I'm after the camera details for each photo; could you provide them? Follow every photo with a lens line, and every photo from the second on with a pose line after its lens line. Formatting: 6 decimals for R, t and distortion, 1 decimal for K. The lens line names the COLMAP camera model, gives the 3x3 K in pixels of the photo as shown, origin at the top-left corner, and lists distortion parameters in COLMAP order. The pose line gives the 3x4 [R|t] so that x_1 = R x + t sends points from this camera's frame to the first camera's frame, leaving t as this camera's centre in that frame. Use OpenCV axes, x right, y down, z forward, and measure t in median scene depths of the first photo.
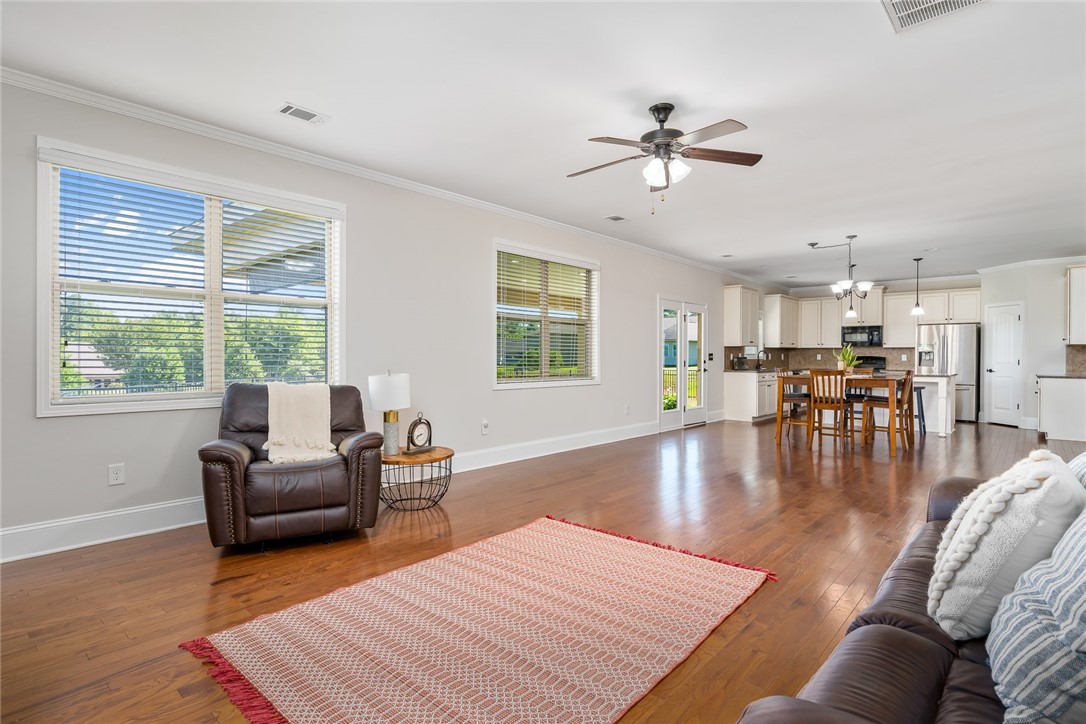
lens RADIAL K [[549.9, 0, 543.0], [0, 549.9, 362.0], [0, 0, 1]] dist [0.000423, 0.000254]
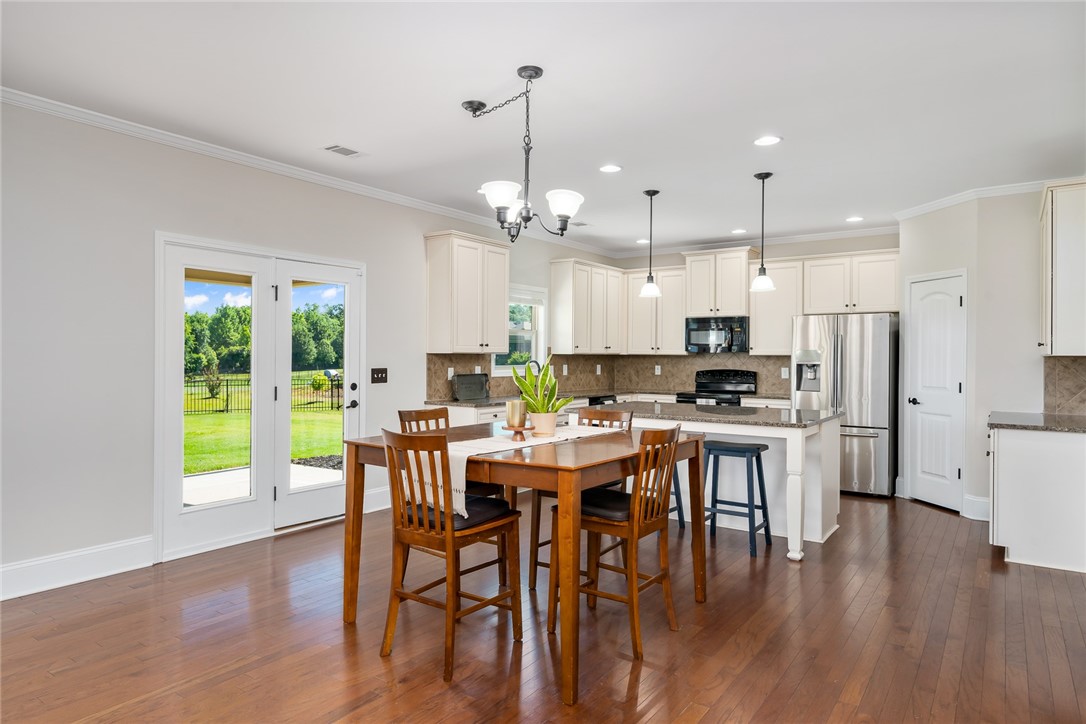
lens RADIAL K [[655.5, 0, 543.0], [0, 655.5, 362.0], [0, 0, 1]] dist [-0.003166, -0.001107]
pose [[0.993882, 0.002187, 0.110424, 0.351982], [-0.002037, 0.999997, -0.001471, -0.018899], [-0.110427, 0.001237, 0.993883, 0.373710]]
